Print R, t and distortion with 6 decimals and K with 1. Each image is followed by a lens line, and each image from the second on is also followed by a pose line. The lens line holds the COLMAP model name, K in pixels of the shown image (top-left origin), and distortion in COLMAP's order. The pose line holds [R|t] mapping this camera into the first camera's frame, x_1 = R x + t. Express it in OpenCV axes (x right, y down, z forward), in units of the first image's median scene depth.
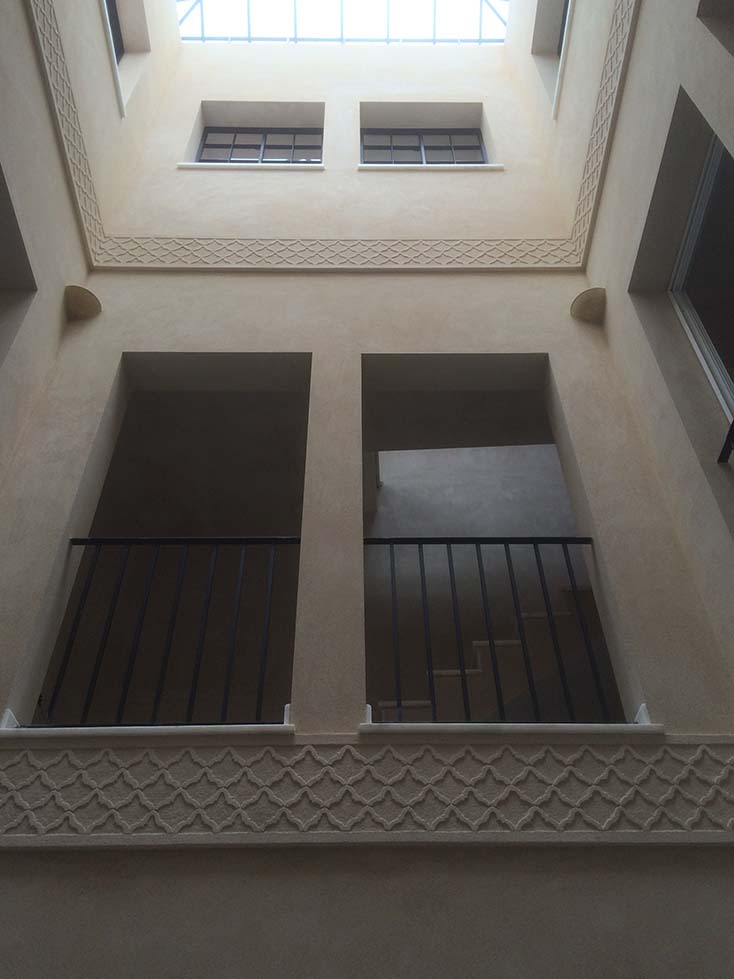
lens RADIAL K [[863.7, 0, 371.4], [0, 863.7, 483.8], [0, 0, 1]] dist [0.086972, -0.082050]
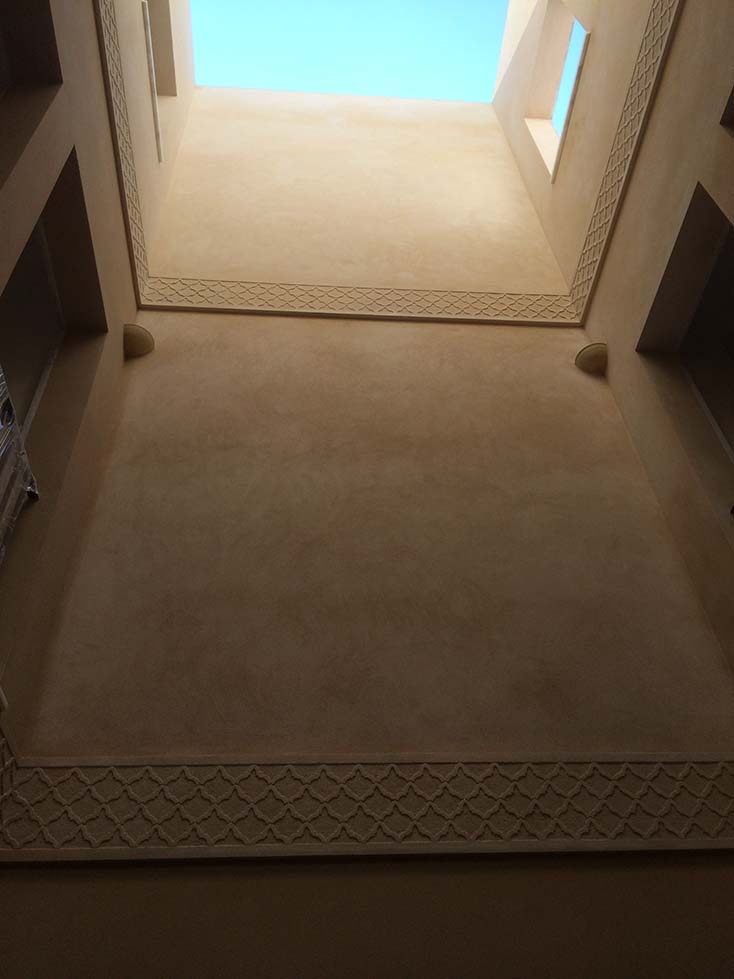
lens RADIAL K [[811.6, 0, 368.0], [0, 811.6, 494.3], [0, 0, 1]] dist [0.088747, -0.114911]
pose [[0.996807, 0.023924, 0.076177, -0.115627], [-0.022025, 0.999428, -0.025679, 0.000319], [-0.076748, 0.023919, 0.996764, -0.002395]]
